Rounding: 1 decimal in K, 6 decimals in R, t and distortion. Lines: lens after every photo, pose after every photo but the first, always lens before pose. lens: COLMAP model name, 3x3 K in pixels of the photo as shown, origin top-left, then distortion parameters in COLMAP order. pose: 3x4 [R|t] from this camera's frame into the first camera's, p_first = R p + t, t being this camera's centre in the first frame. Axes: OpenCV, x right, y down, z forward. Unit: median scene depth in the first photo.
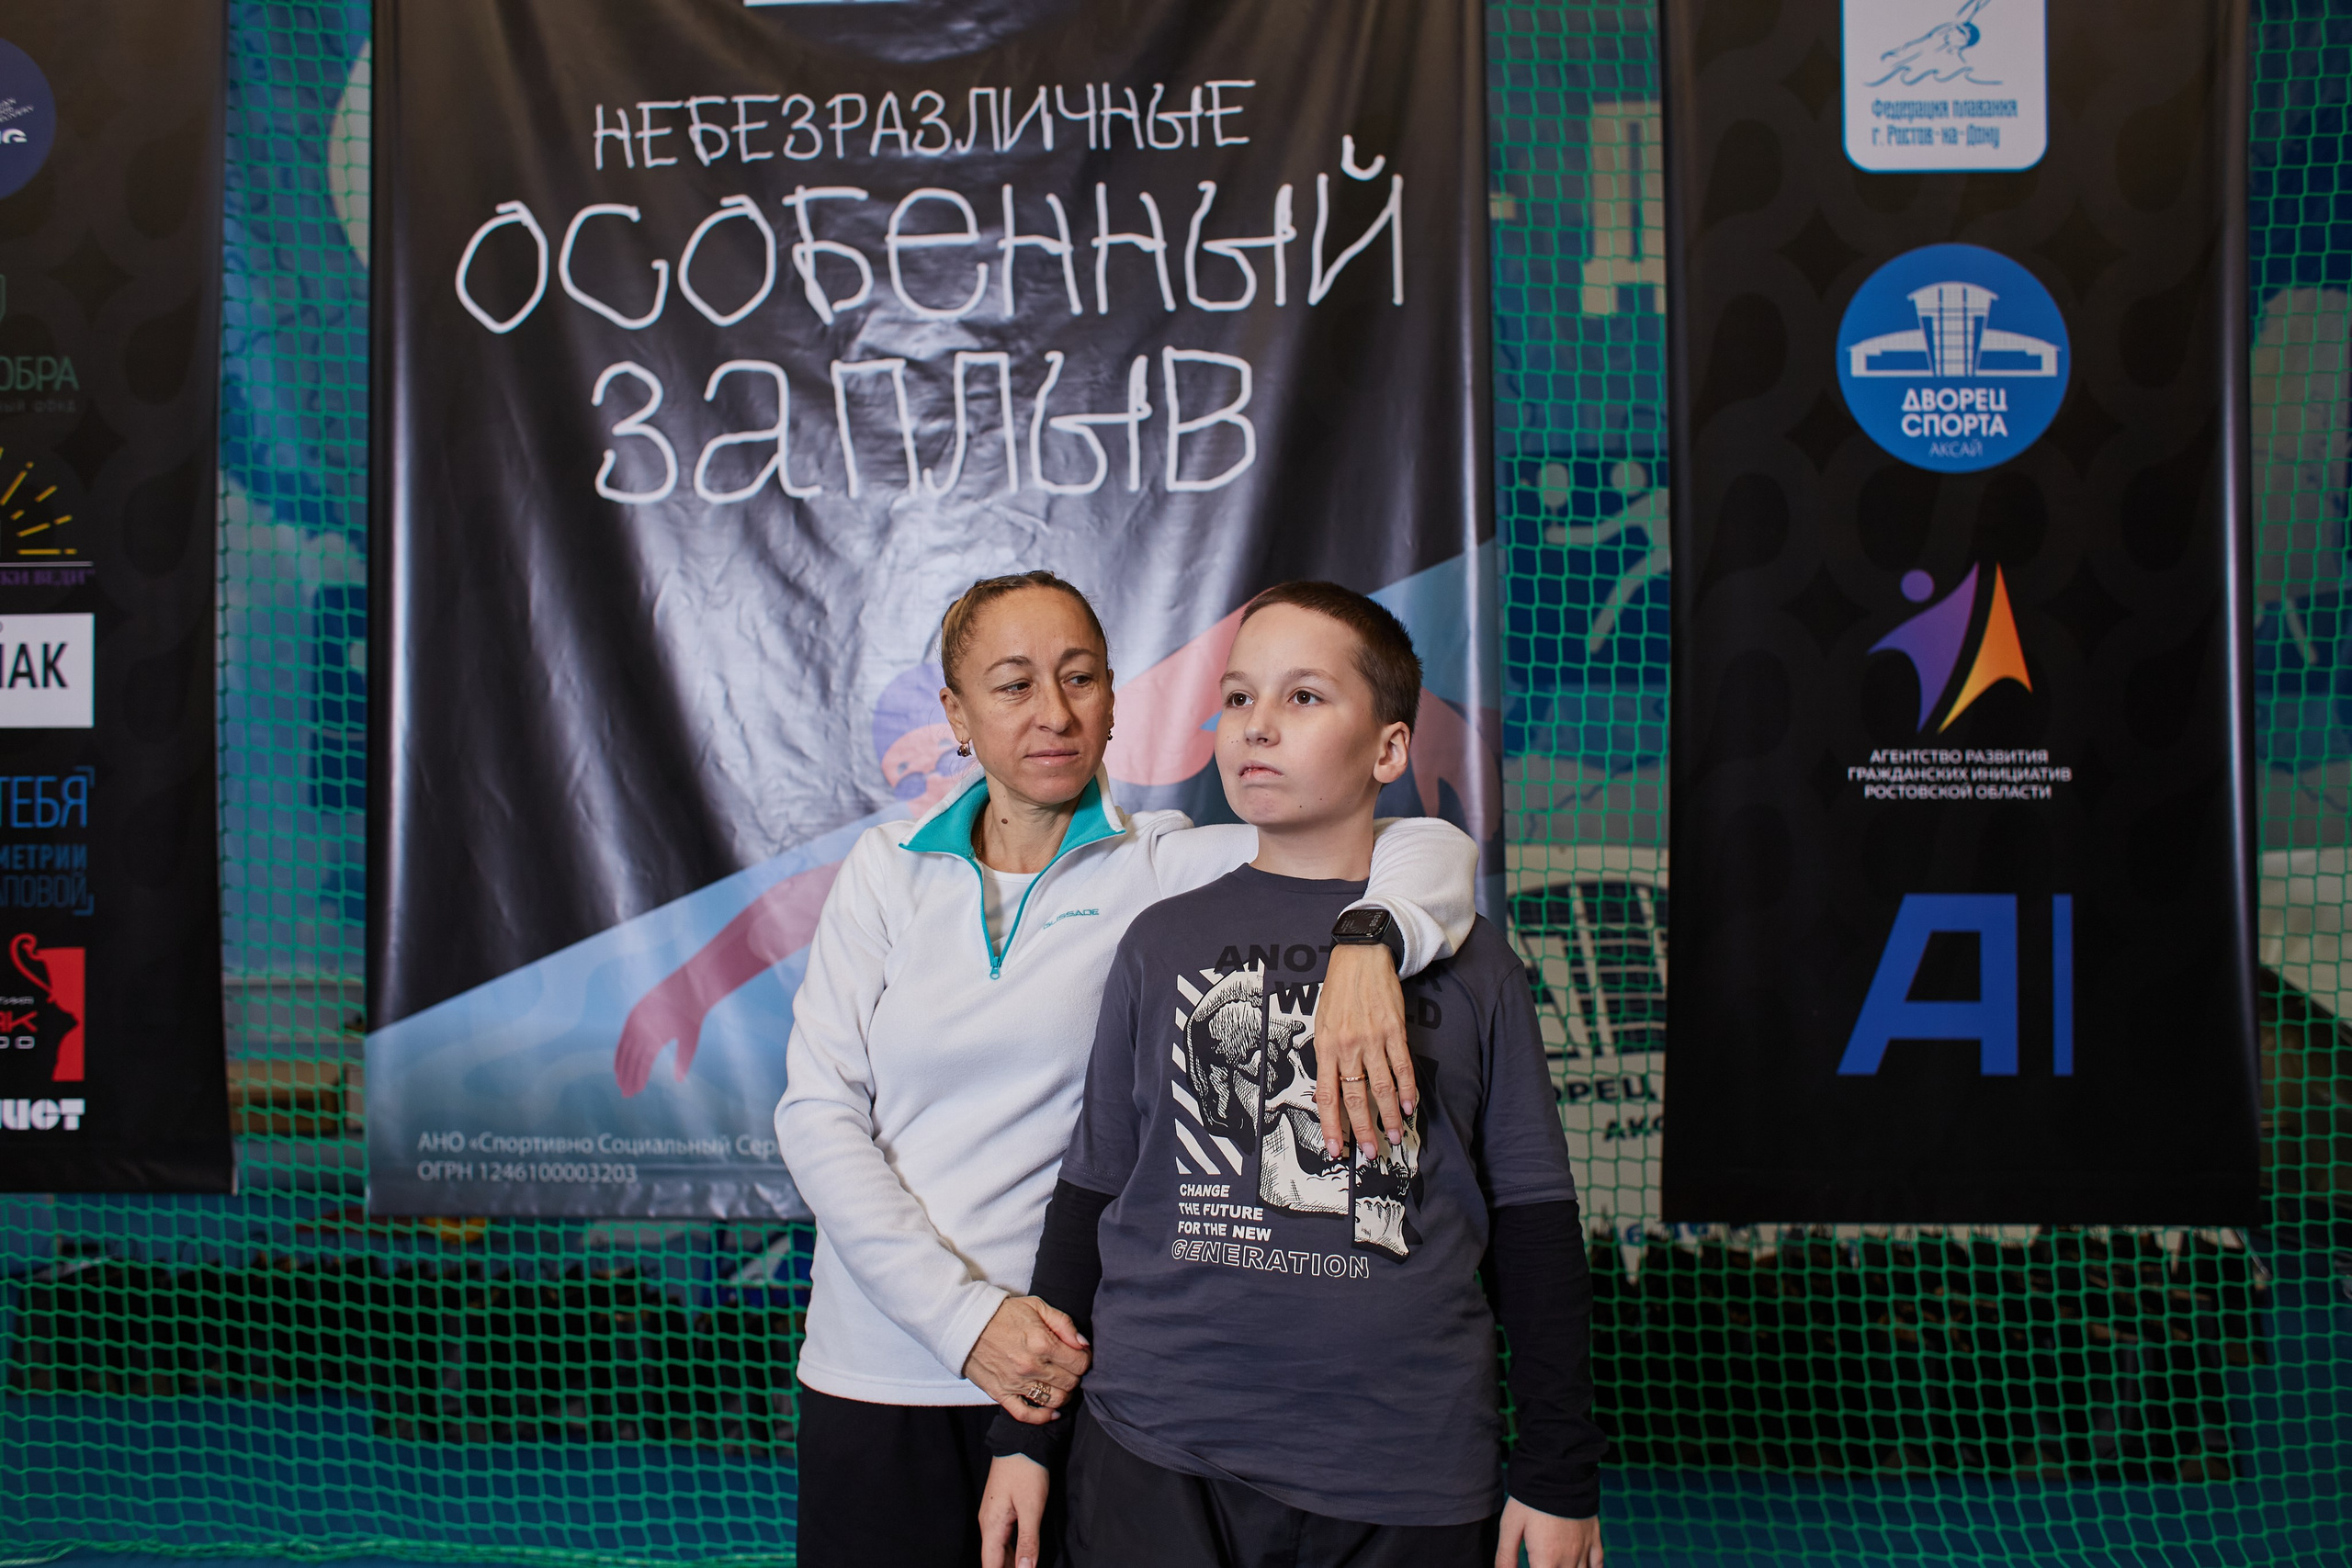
lens RADIAL K [[1914.2, 0, 1189.4], [0, 1914.2, 784.4], [0, 0, 1]] dist [-0.117644, 0.162132]
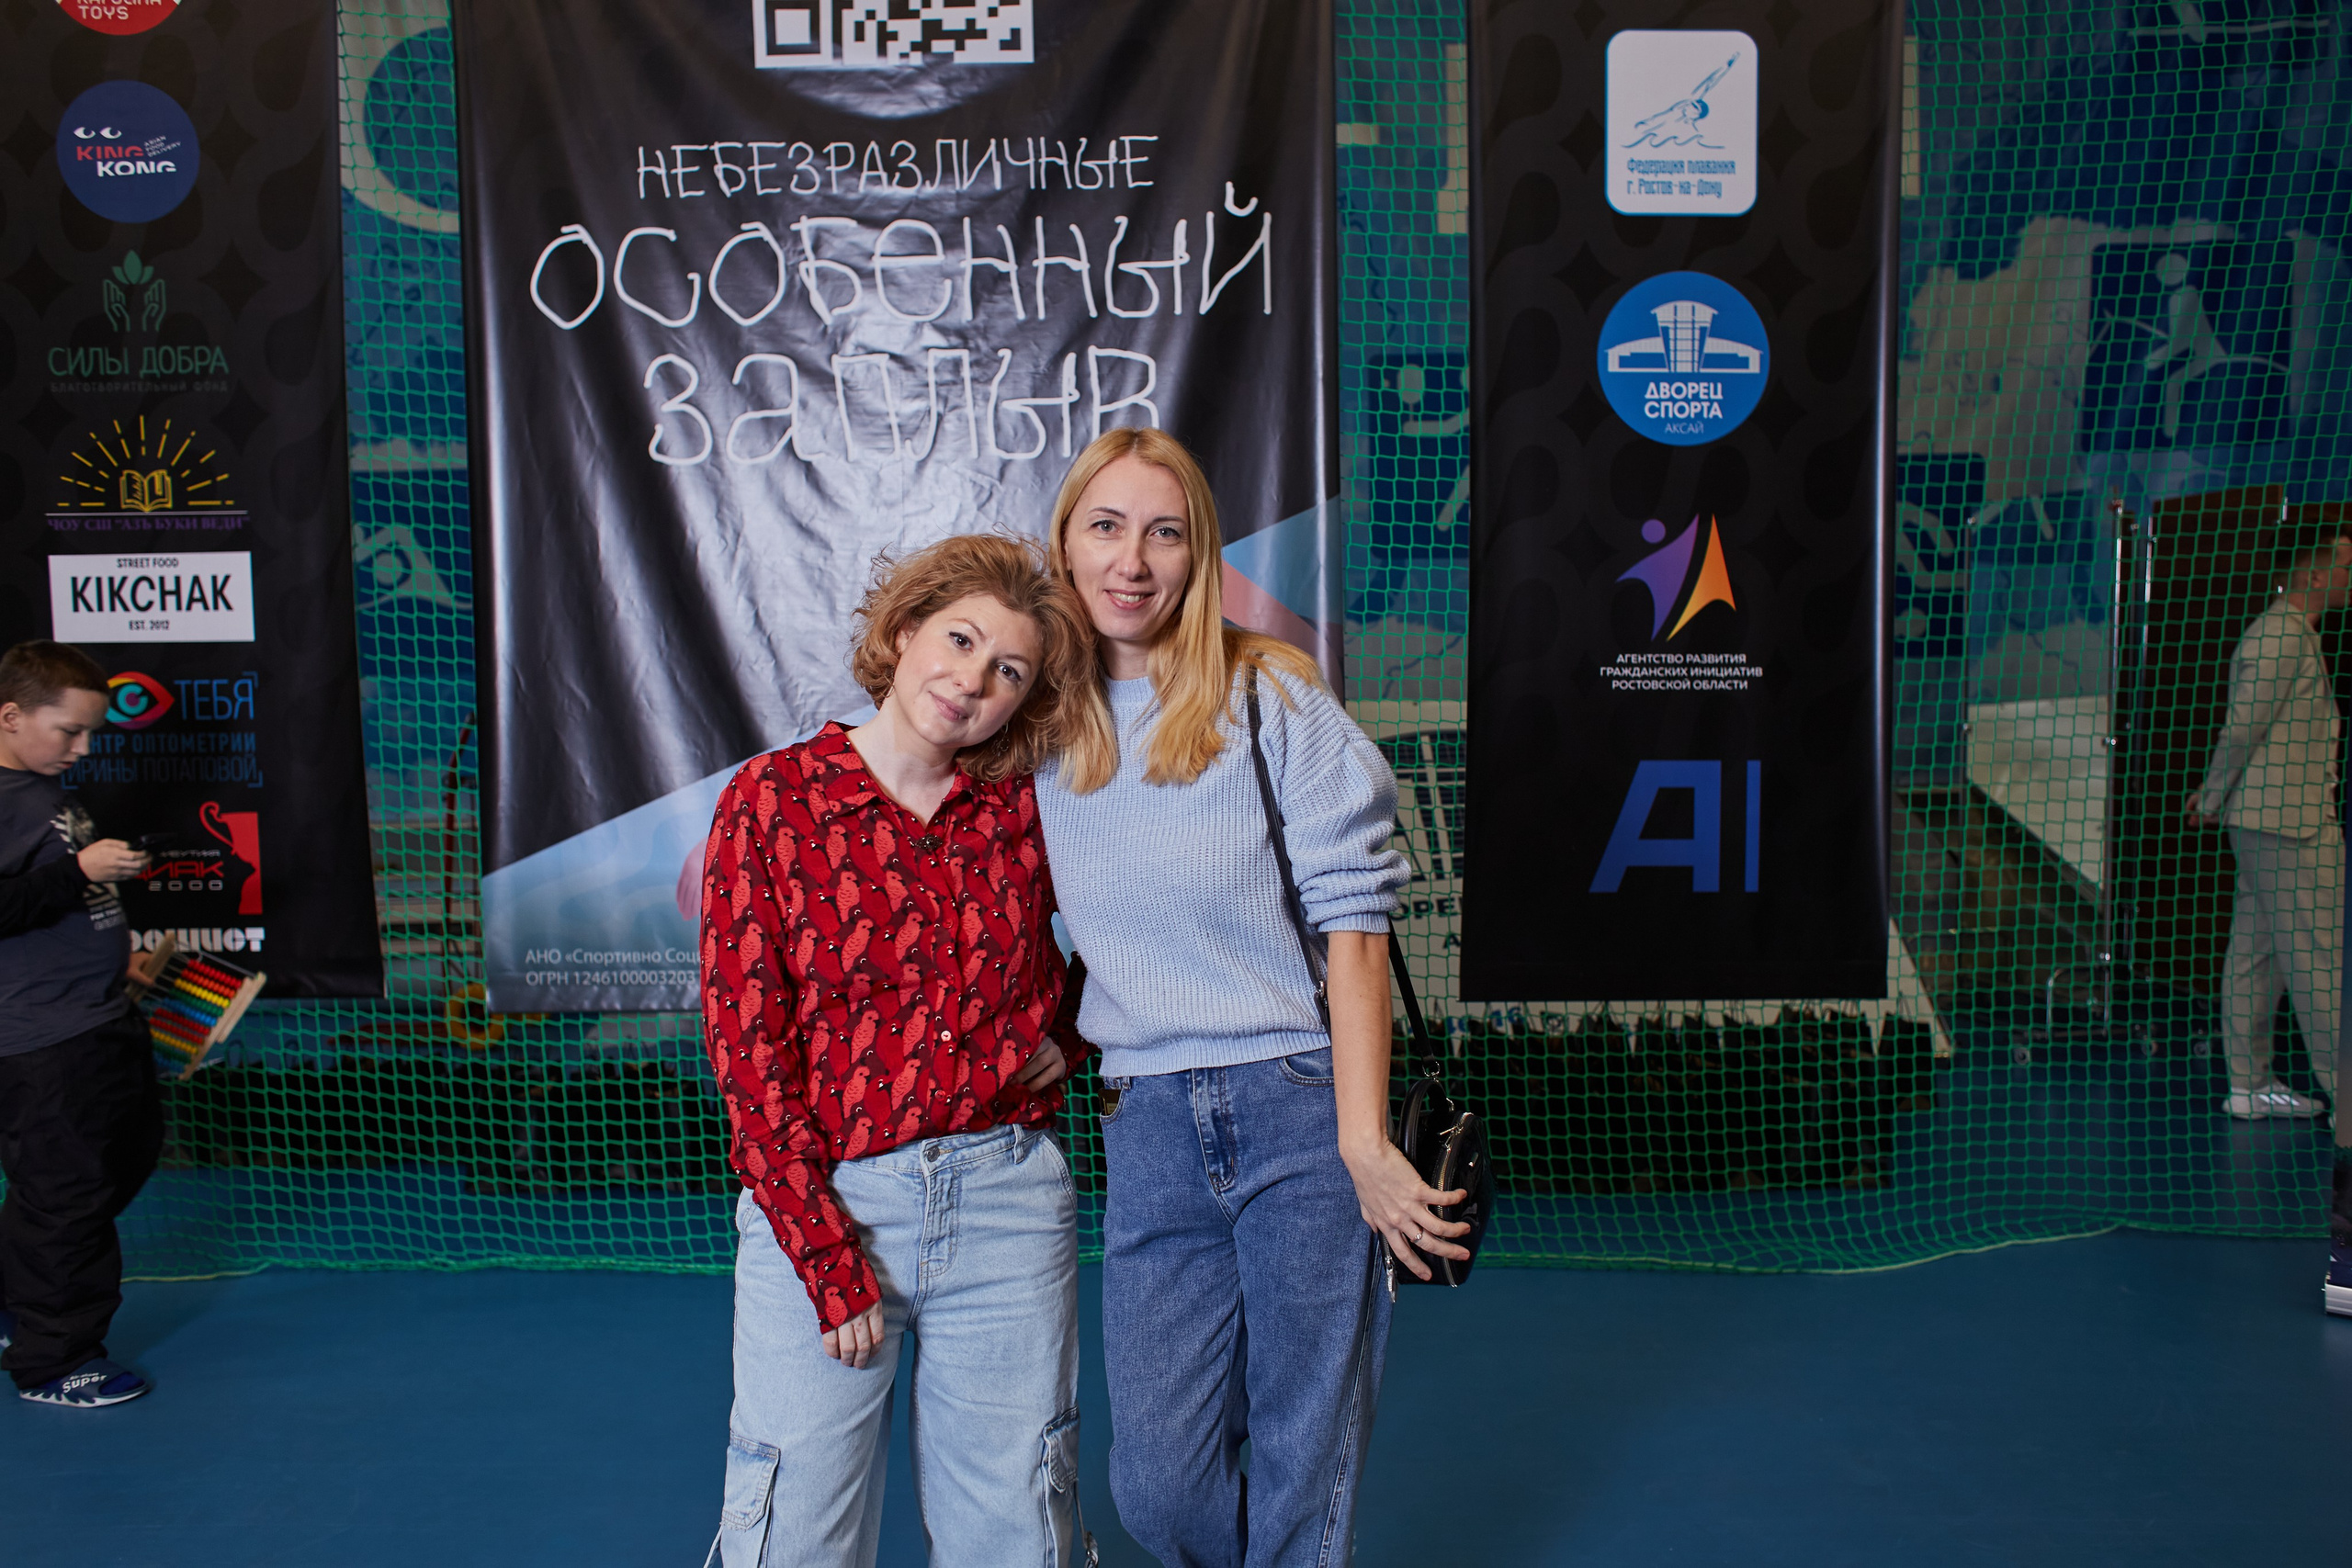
lens RADIAL K [[1869.2, 0, 1186.8], [0, 1869.2, 797.6], [0, 0, 1]] dist [-0.114680, 0.152360]
pose [[0.998323, -0.009221, 0.057143, -0.021792], [0.003602, 0.995213, 0.097662, -0.045179], [-0.057770, -0.097292, 0.993578, -0.299598]]
